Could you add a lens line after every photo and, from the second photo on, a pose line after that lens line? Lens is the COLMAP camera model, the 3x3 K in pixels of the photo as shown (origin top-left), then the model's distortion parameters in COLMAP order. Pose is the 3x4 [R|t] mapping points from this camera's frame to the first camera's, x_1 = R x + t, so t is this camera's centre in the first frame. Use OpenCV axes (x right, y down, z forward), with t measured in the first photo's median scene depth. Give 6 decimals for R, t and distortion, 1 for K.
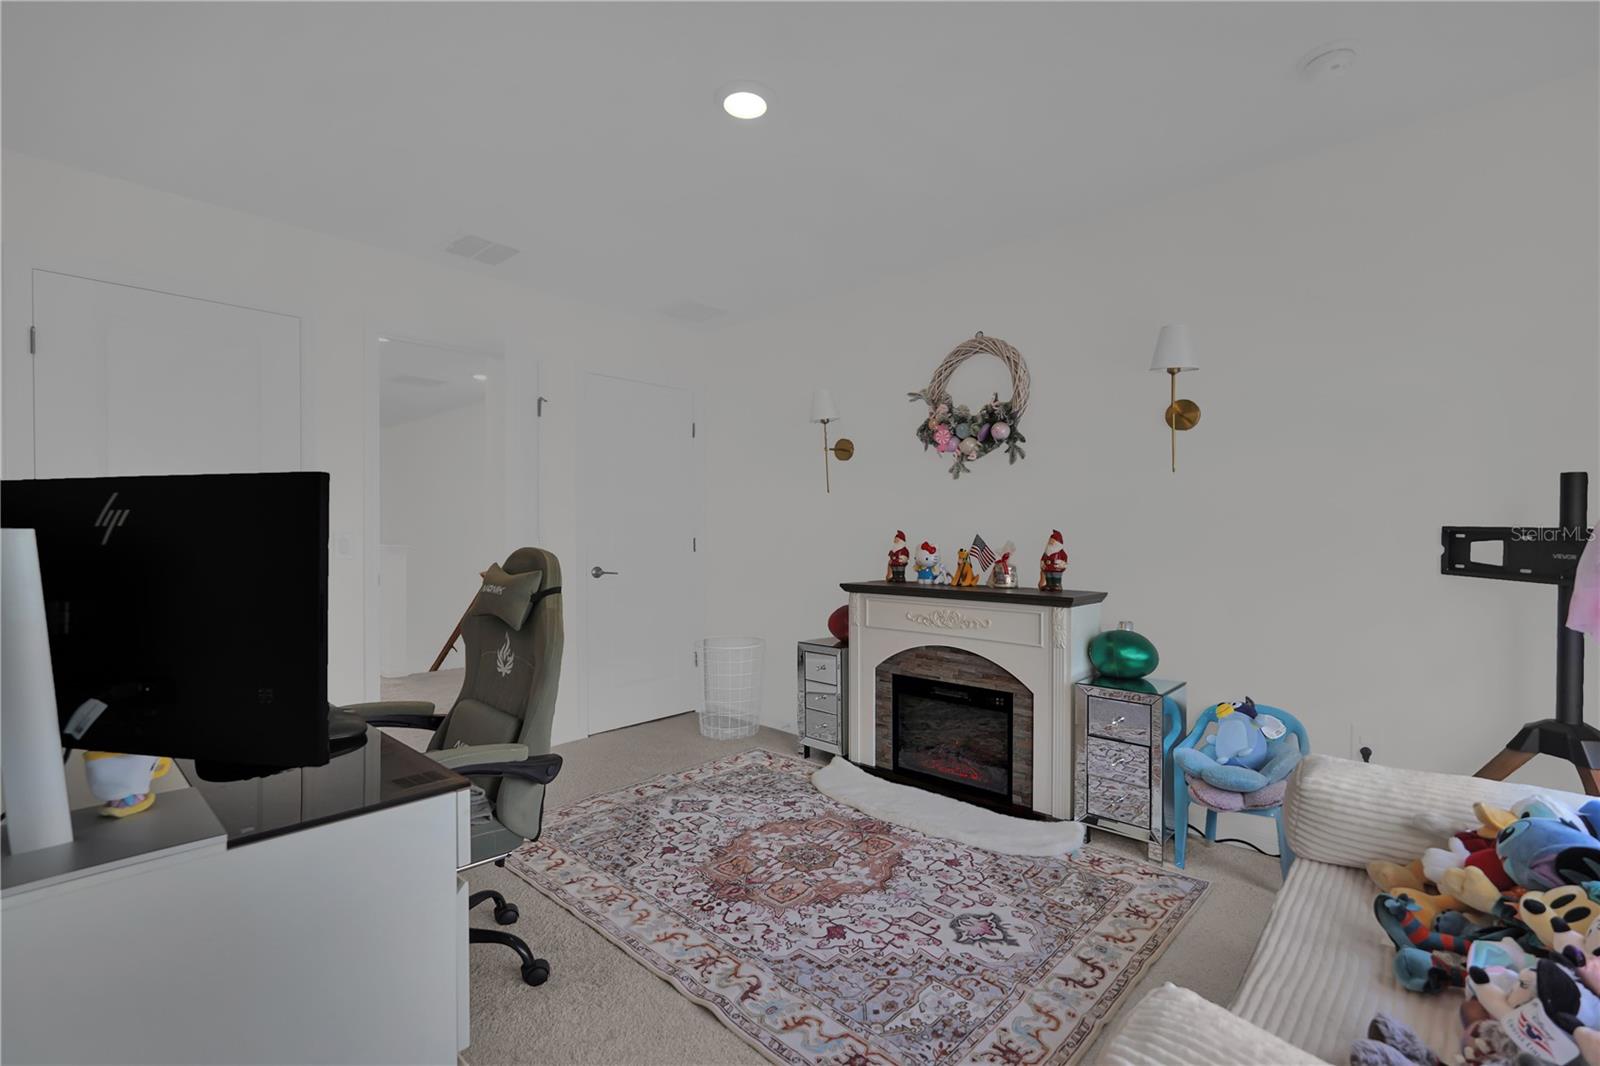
lens RADIAL K [[713.2, 0, 793.1], [0, 713.2, 533.1], [0, 0, 1]] dist [-0.012404, 0.007627]
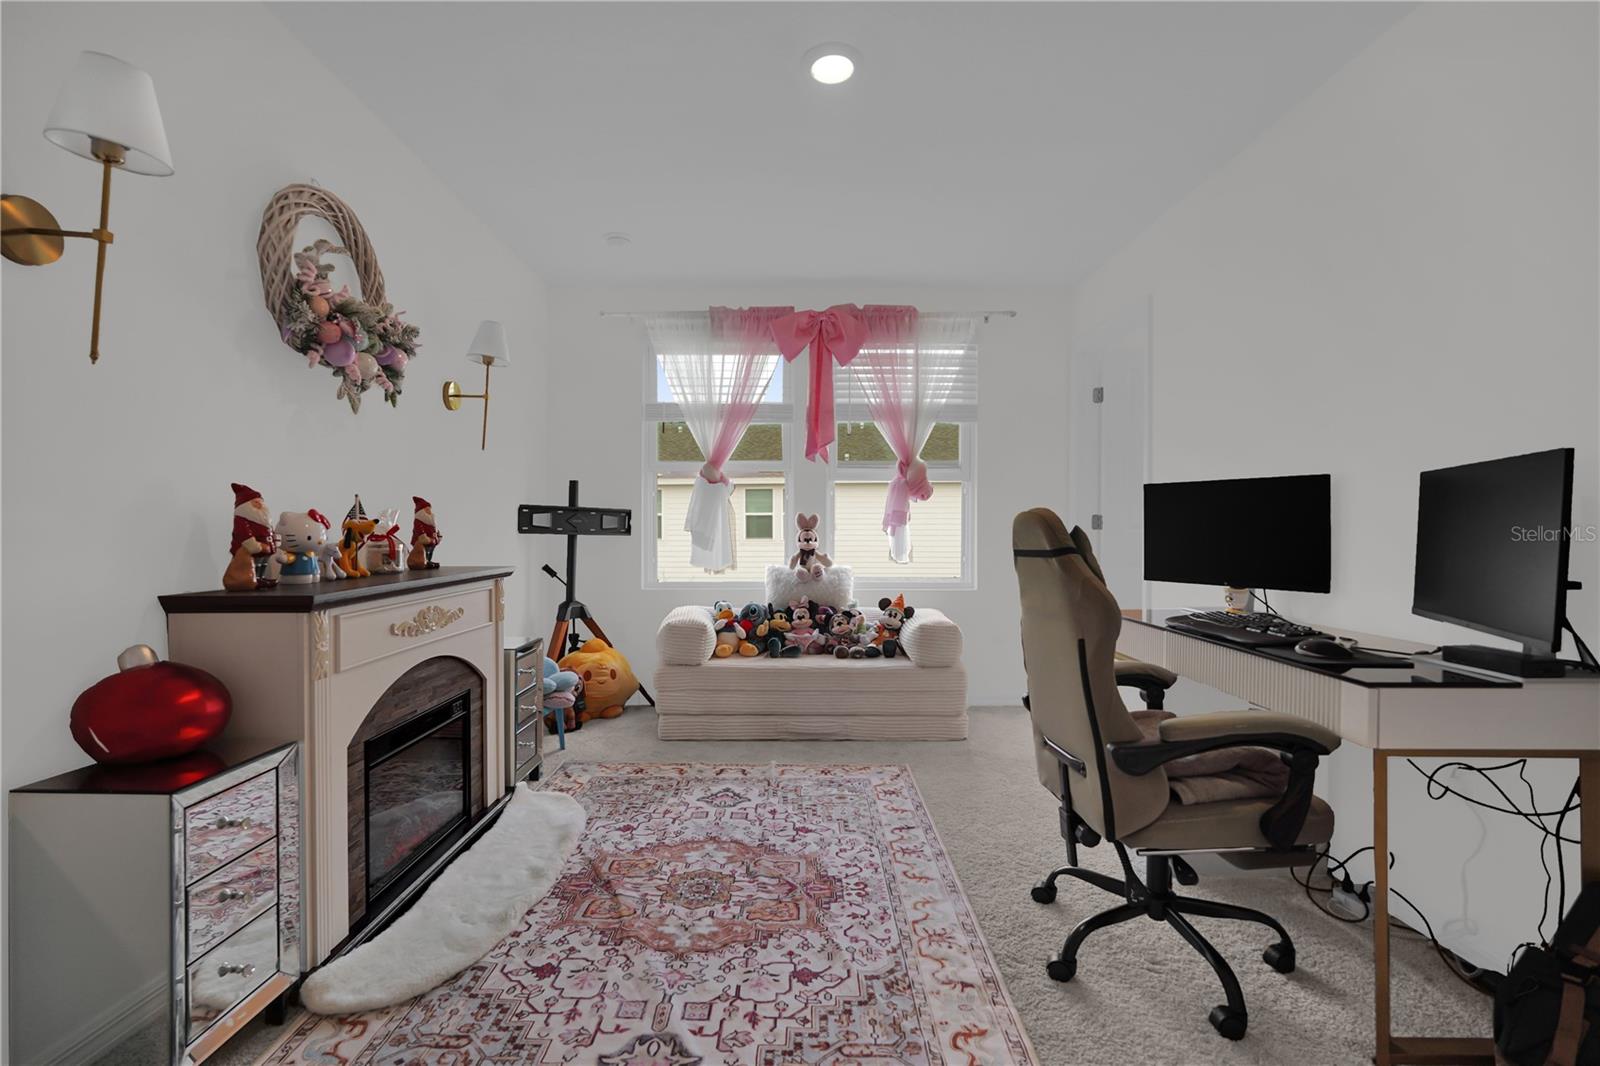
lens RADIAL K [[713.2, 0, 794.1], [0, 713.2, 530.2], [0, 0, 1]] dist [-0.012404, 0.007627]
pose [[-0.684419, -0.003863, 0.729079, -0.683146], [0.001903, 0.999973, 0.007085, 0.037009], [-0.729086, 0.006237, -0.684393, 1.550805]]
